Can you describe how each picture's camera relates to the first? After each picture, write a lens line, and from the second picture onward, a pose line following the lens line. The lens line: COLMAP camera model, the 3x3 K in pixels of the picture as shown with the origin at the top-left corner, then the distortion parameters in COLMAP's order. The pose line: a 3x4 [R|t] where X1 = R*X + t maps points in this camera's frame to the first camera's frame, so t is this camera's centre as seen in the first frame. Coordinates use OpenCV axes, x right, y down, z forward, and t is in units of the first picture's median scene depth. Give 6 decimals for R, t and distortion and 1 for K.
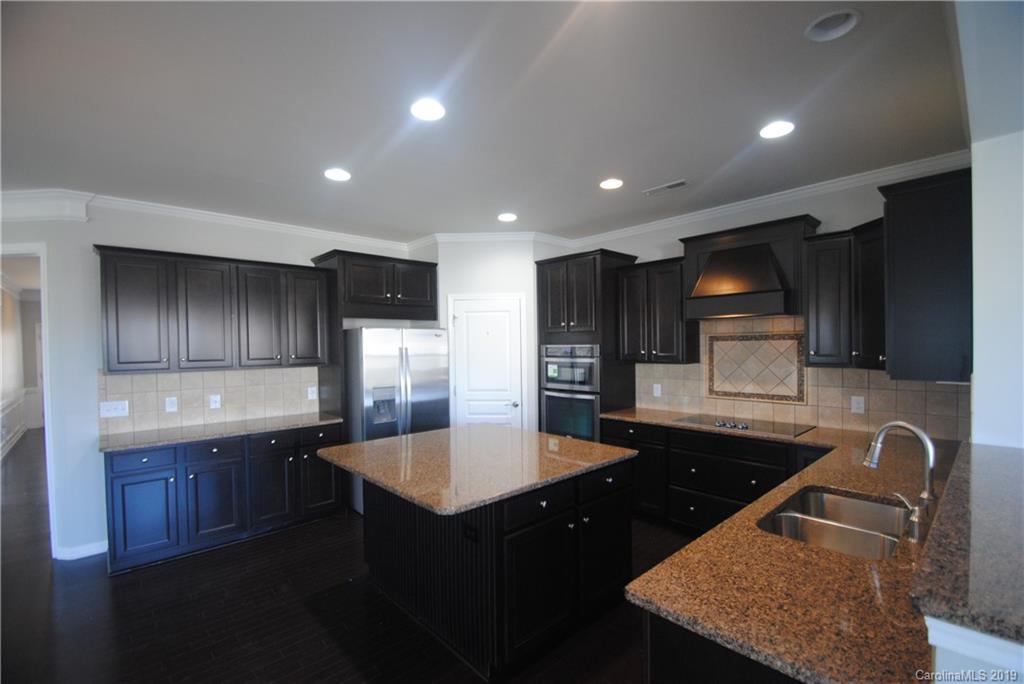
lens RADIAL K [[451.2, 0, 510.7], [0, 451.2, 349.5], [0, 0, 1]] dist [-0.002867, -0.005420]
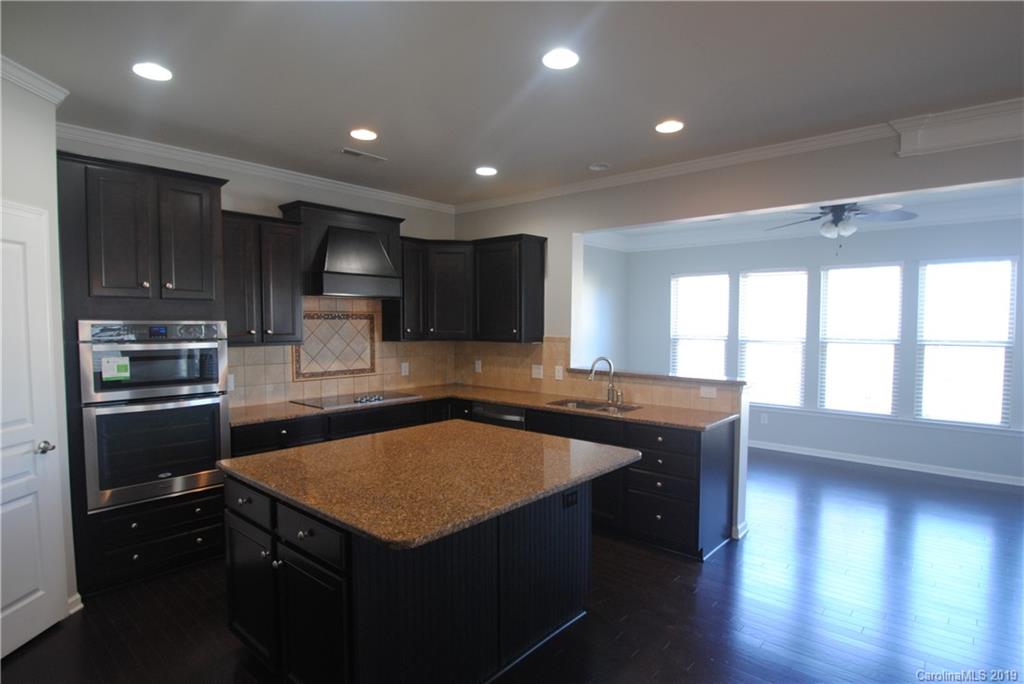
lens RADIAL K [[534.7, 0, 513.1], [0, 534.7, 351.1], [0, 0, 1]] dist [-0.028107, -0.000263]
pose [[-0.104060, -0.039374, 0.993791, -0.700118], [0.008598, 0.999143, 0.040486, 0.006621], [-0.994534, 0.012758, -0.103633, 0.710664]]
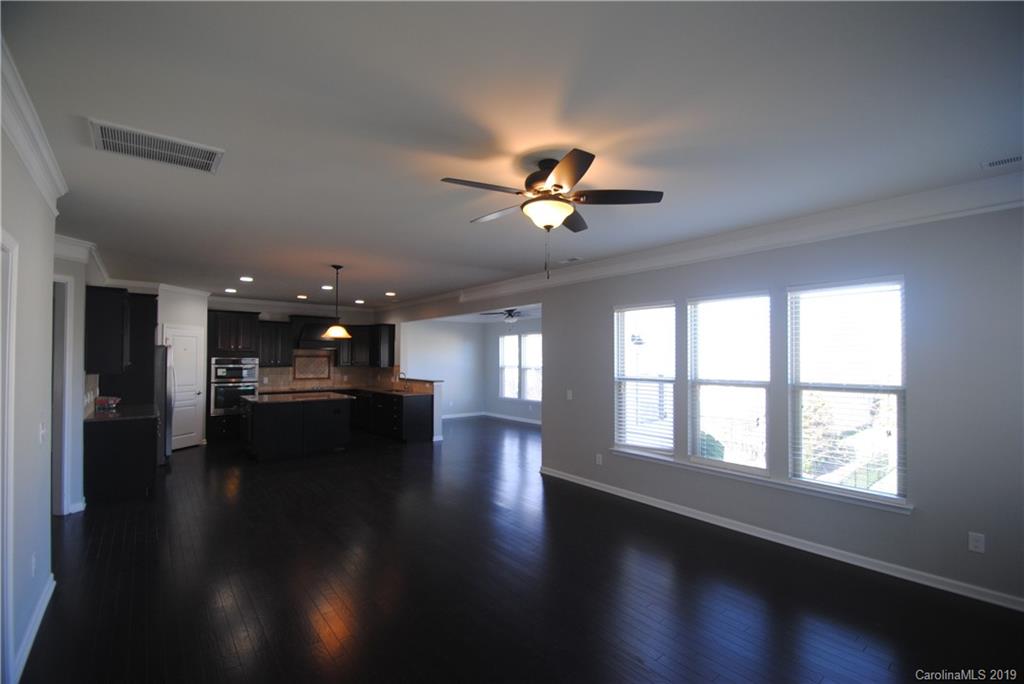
lens RADIAL K [[451.2, 0, 530.4], [0, 451.2, 348.7], [0, 0, 1]] dist [-0.002867, -0.005420]
pose [[0.045315, 0.036991, 0.998288, -1.982064], [0.004496, 0.999297, -0.037232, 0.030899], [-0.998963, 0.006175, 0.045117, -0.377916]]
